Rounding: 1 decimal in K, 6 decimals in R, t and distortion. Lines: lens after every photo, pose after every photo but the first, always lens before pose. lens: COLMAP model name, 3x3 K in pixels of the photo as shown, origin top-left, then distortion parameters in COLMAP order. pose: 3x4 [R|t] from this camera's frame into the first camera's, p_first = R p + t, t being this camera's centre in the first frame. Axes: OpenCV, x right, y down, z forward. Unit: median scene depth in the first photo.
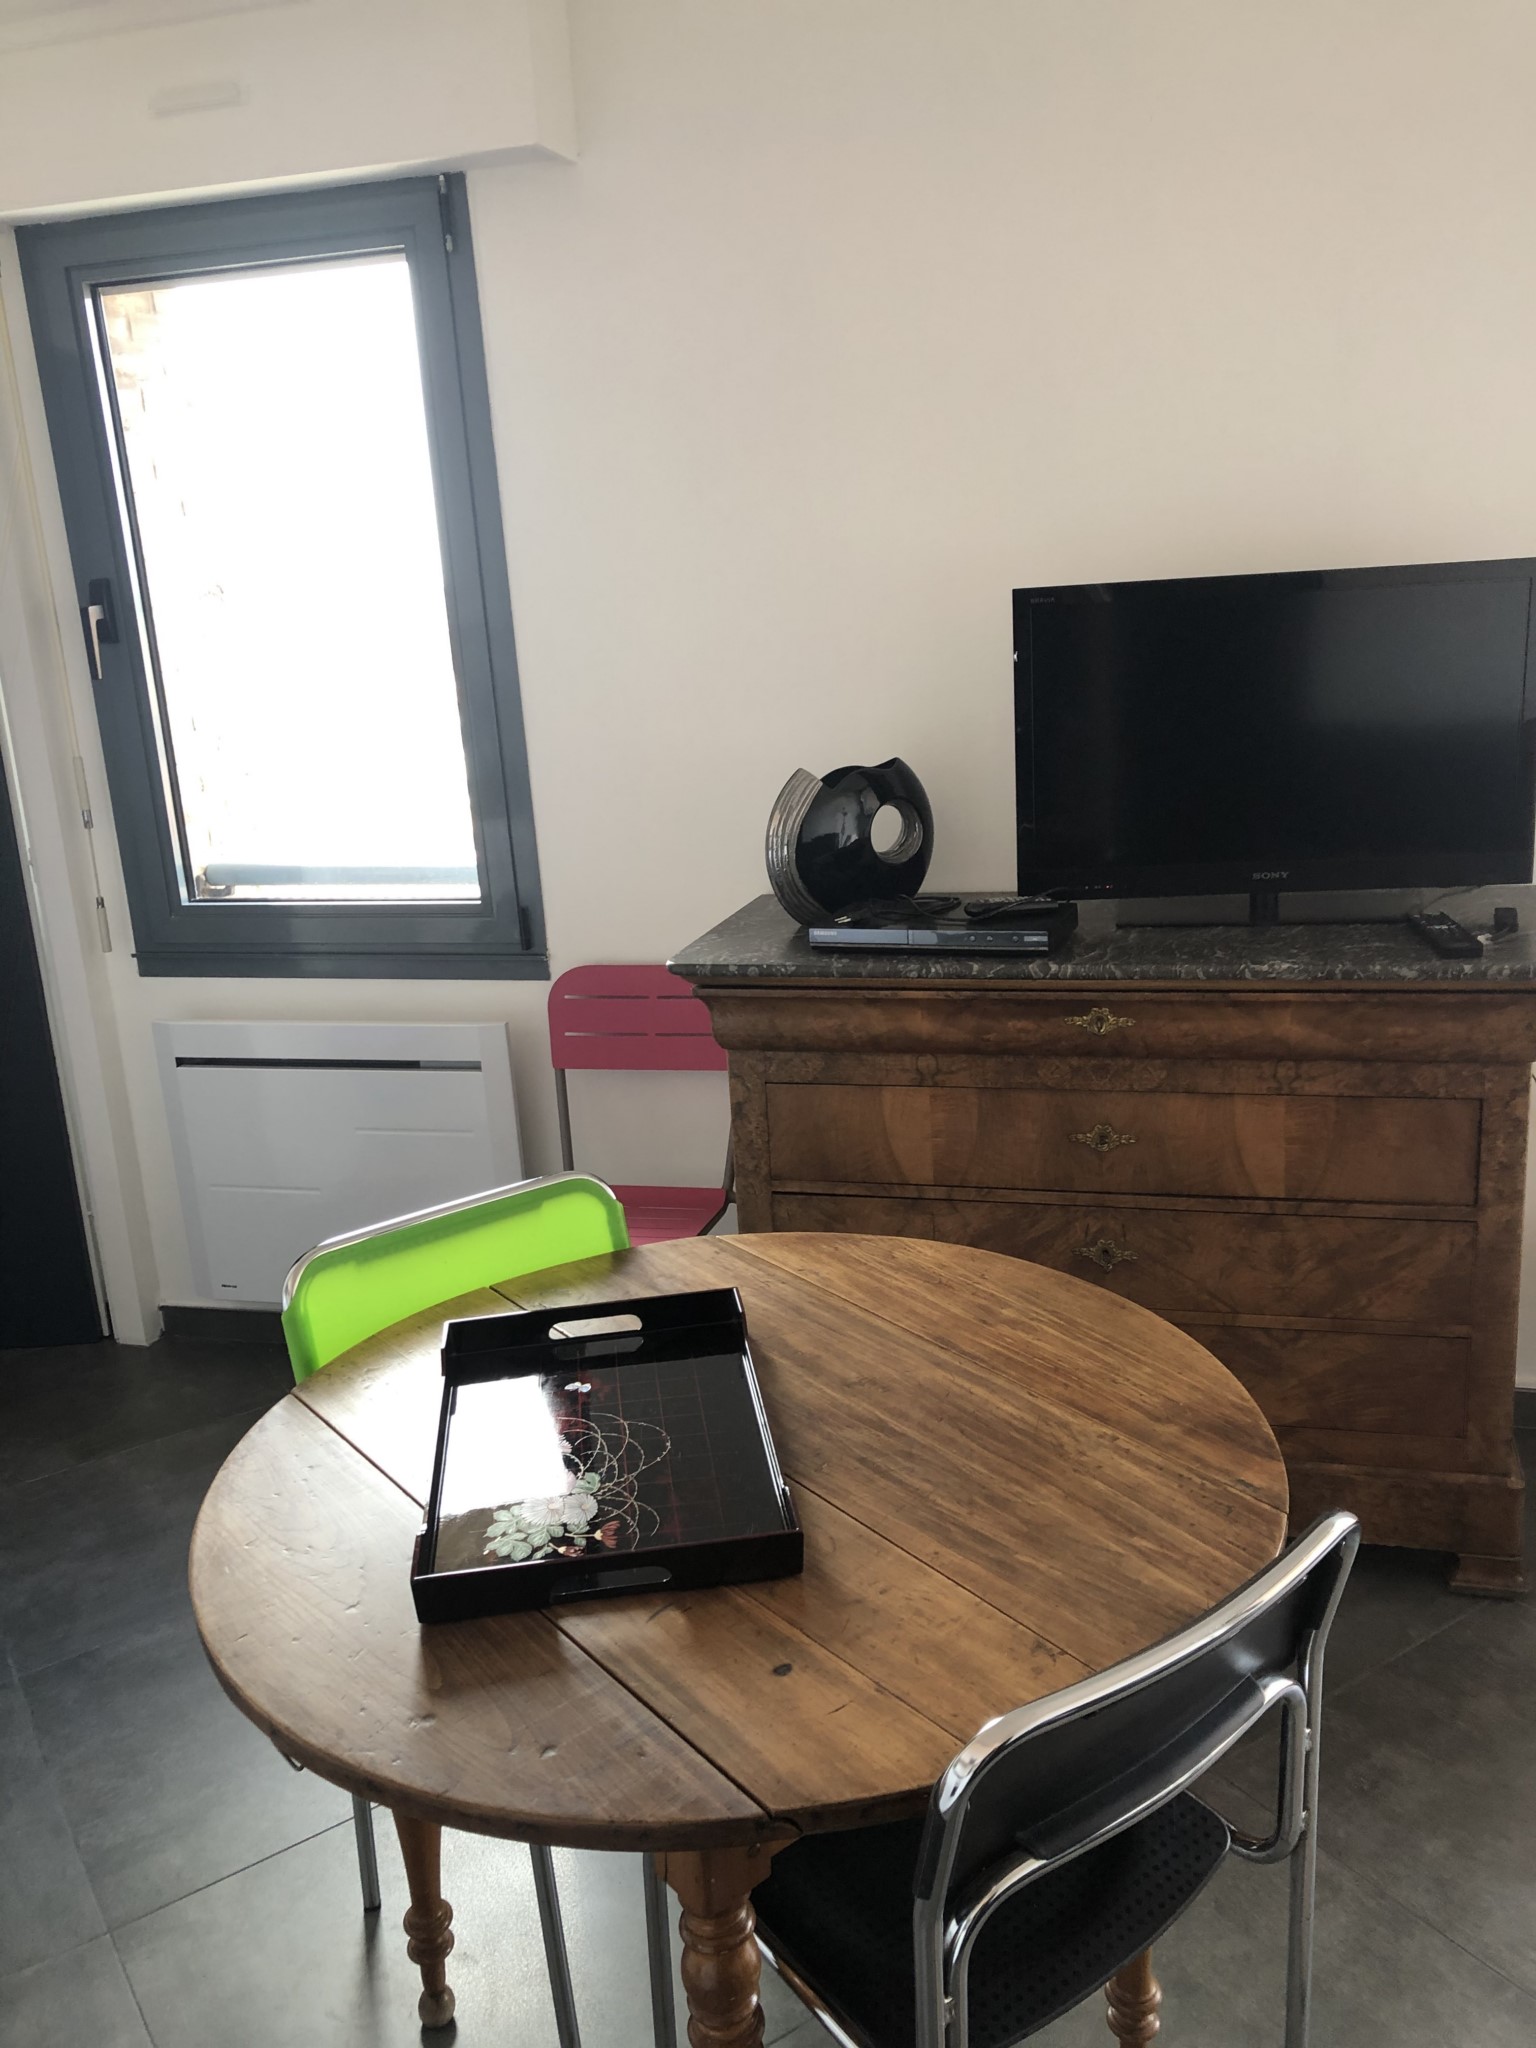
lens RADIAL K [[1658.2, 0, 783.8], [0, 1658.2, 1016.7], [0, 0, 1]] dist [0.007098, 0.027871]
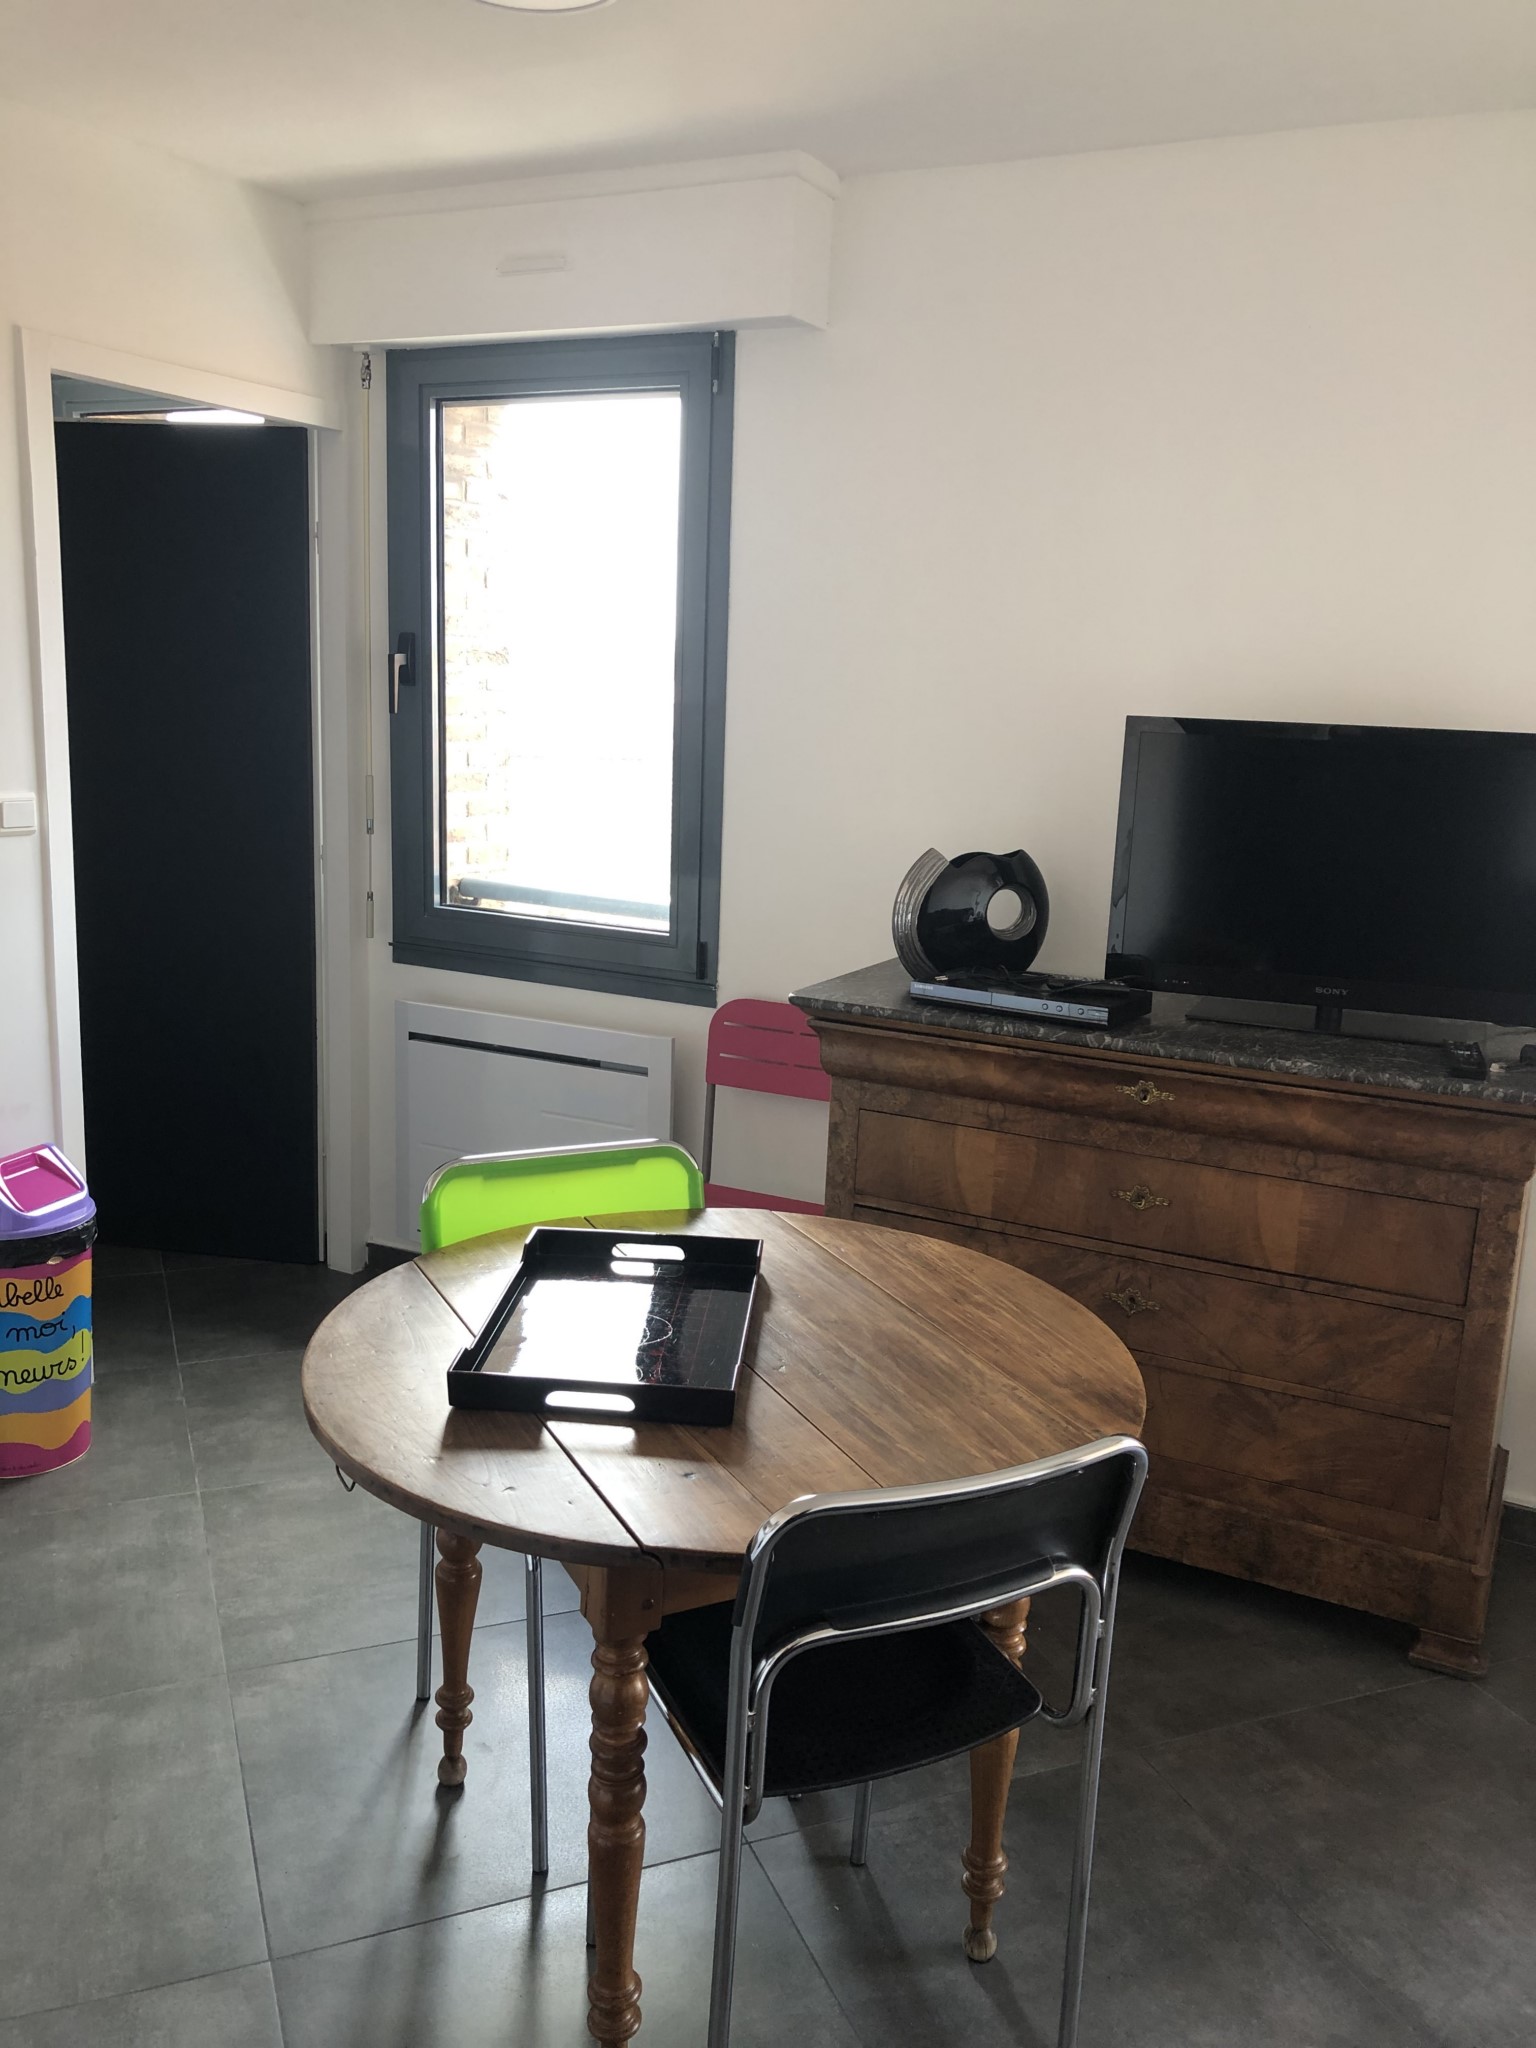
lens RADIAL K [[1658.2, 0, 755.5], [0, 1658.2, 1037.8], [0, 0, 1]] dist [0.007098, 0.027871]
pose [[0.973482, 0.139803, -0.181076, 0.127934], [-0.147694, 0.988554, -0.030784, 0.039401], [0.174699, 0.056712, 0.982987, -0.174312]]
